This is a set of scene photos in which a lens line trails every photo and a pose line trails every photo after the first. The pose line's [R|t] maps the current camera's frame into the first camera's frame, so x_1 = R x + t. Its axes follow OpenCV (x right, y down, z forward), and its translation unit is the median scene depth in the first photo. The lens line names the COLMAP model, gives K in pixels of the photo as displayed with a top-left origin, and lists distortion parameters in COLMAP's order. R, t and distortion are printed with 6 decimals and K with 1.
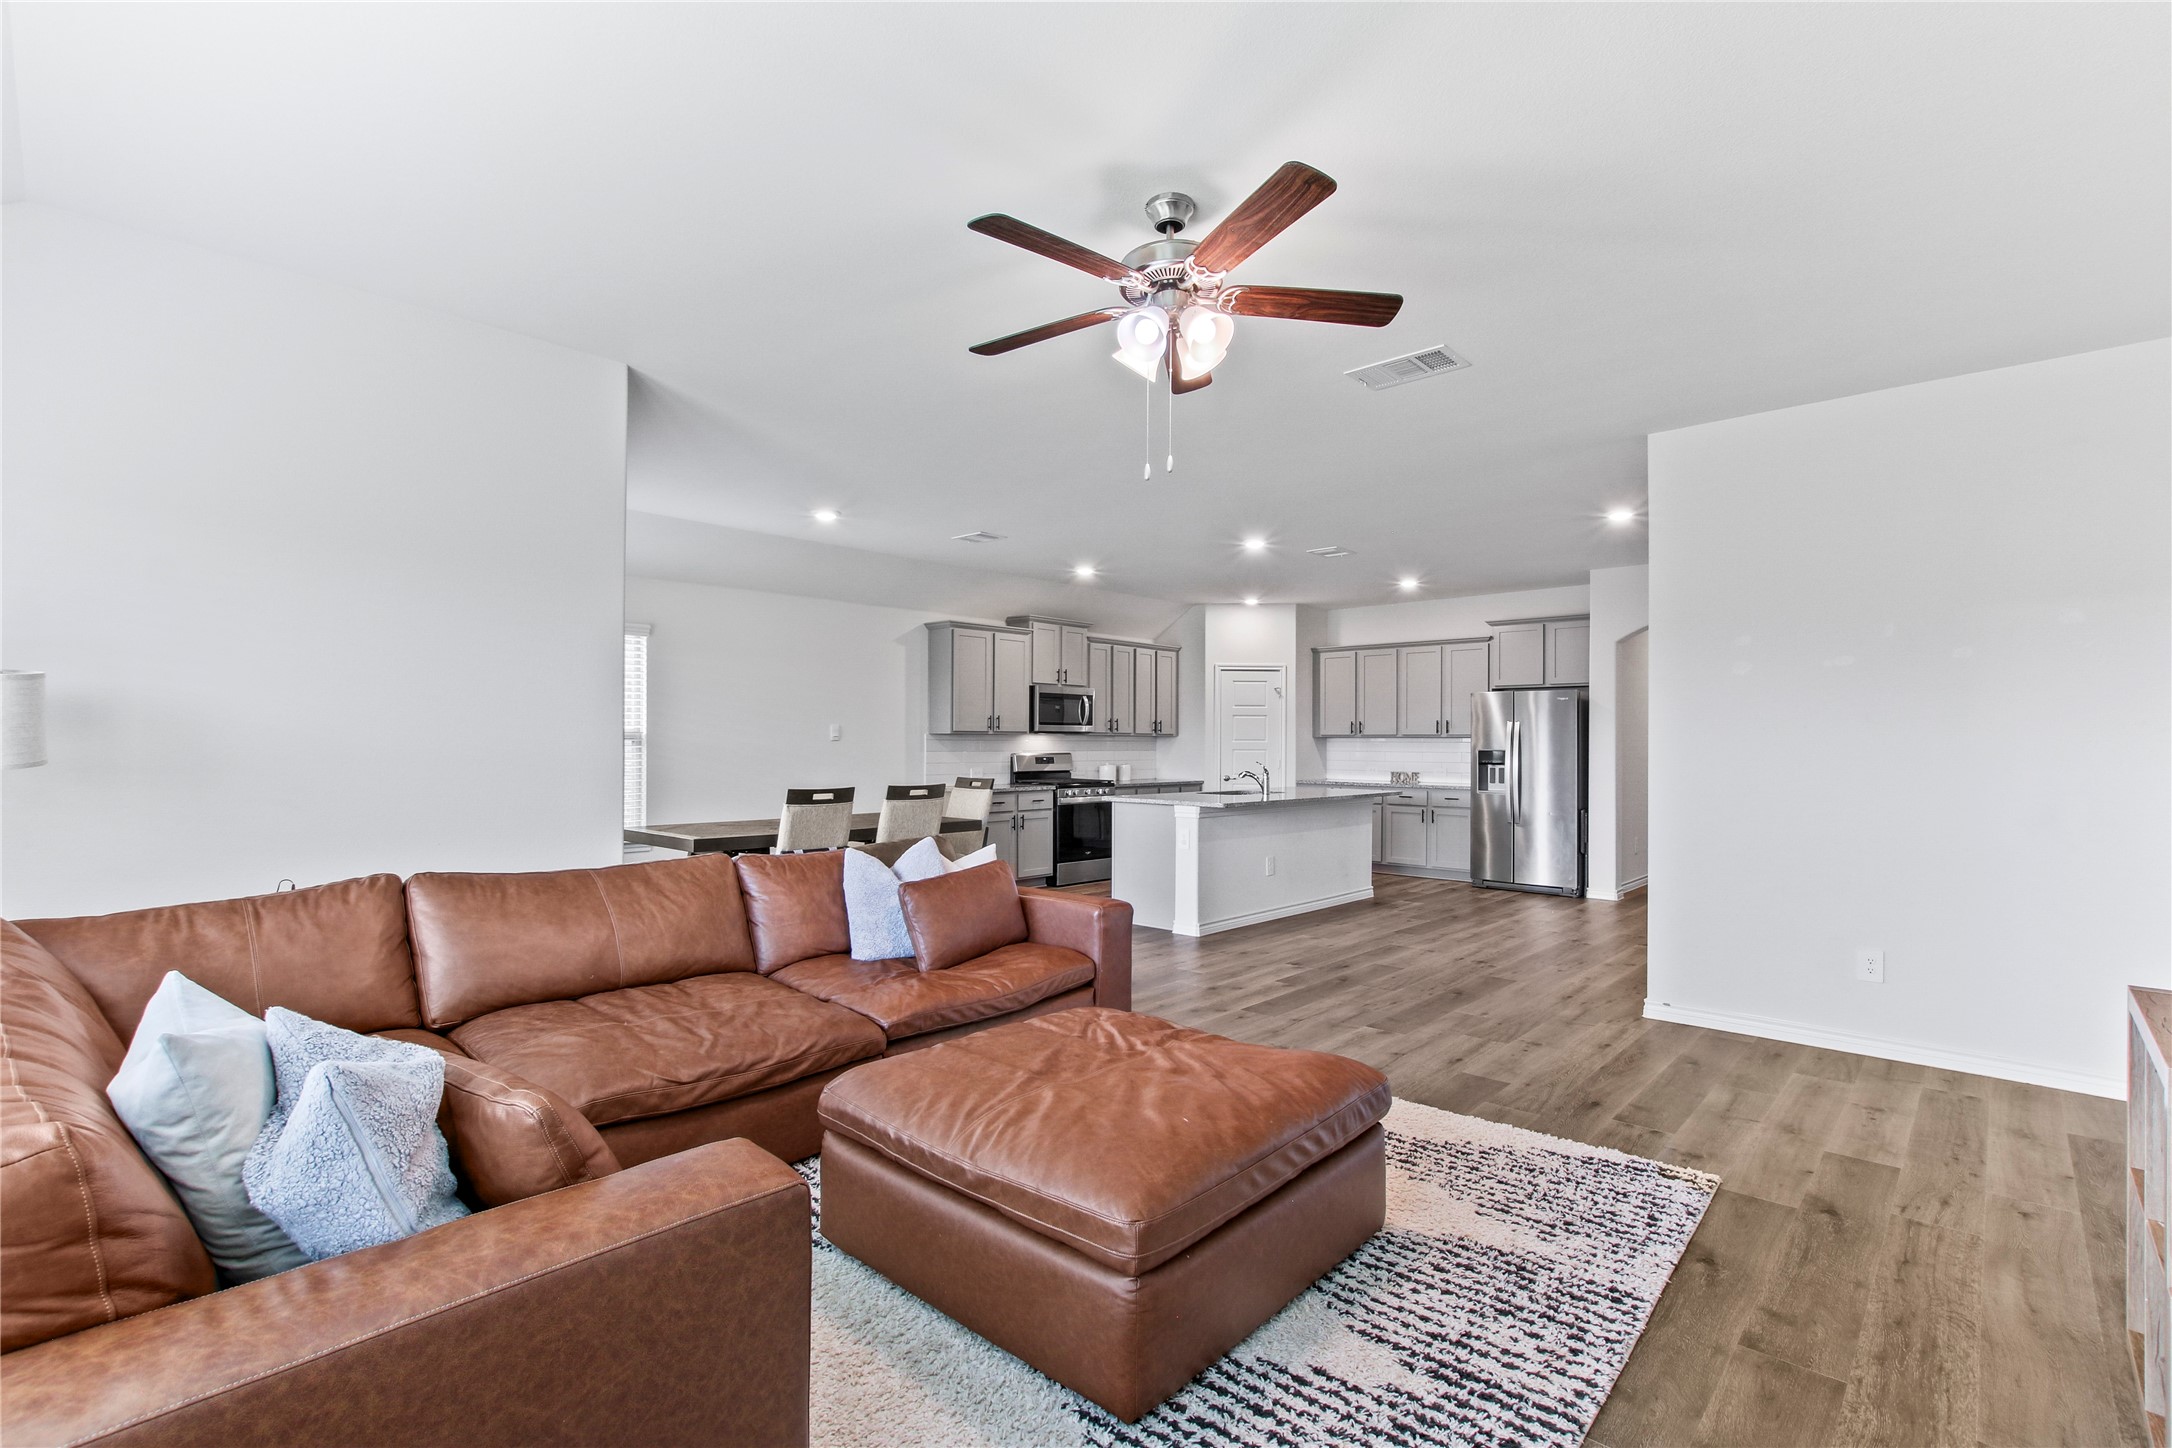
lens RADIAL K [[1003.1, 0, 1077.9], [0, 1003.1, 744.6], [0, 0, 1]] dist [0.001742, 0.000097]
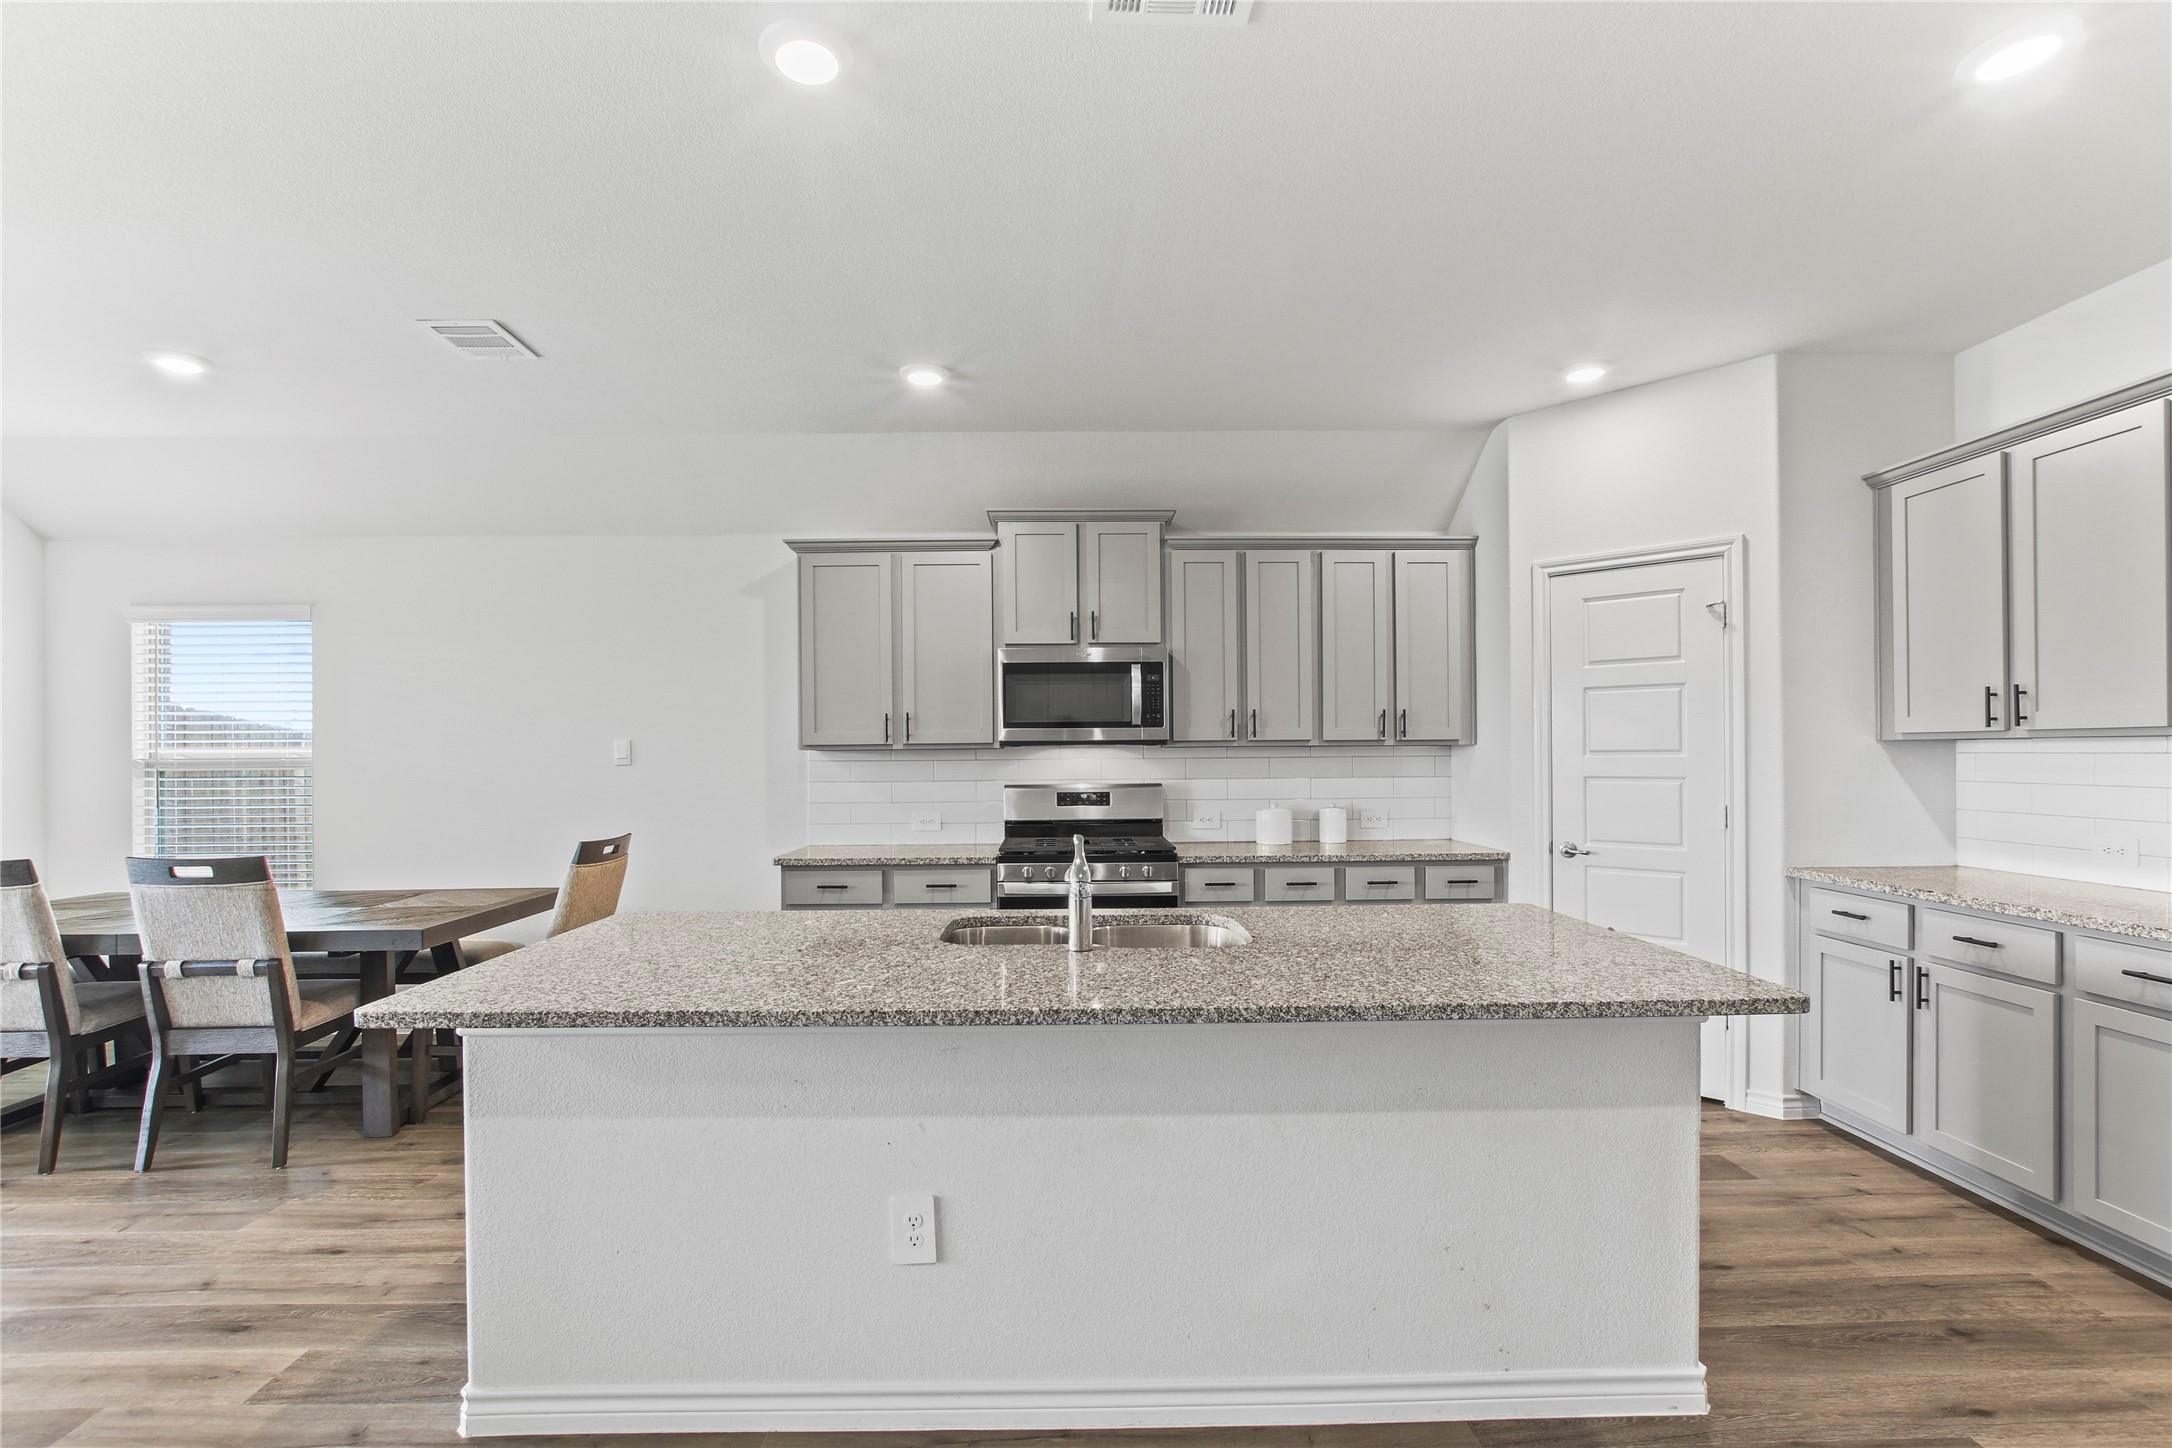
lens RADIAL K [[986.6, 0, 1082.8], [0, 986.6, 758.8], [0, 0, 1]] dist [-0.026560, 0.000173]
pose [[0.693753, -0.007989, -0.720169, 0.459113], [0.011114, 0.999938, -0.000386, -0.005570], [0.720127, -0.007736, 0.693799, 0.942446]]
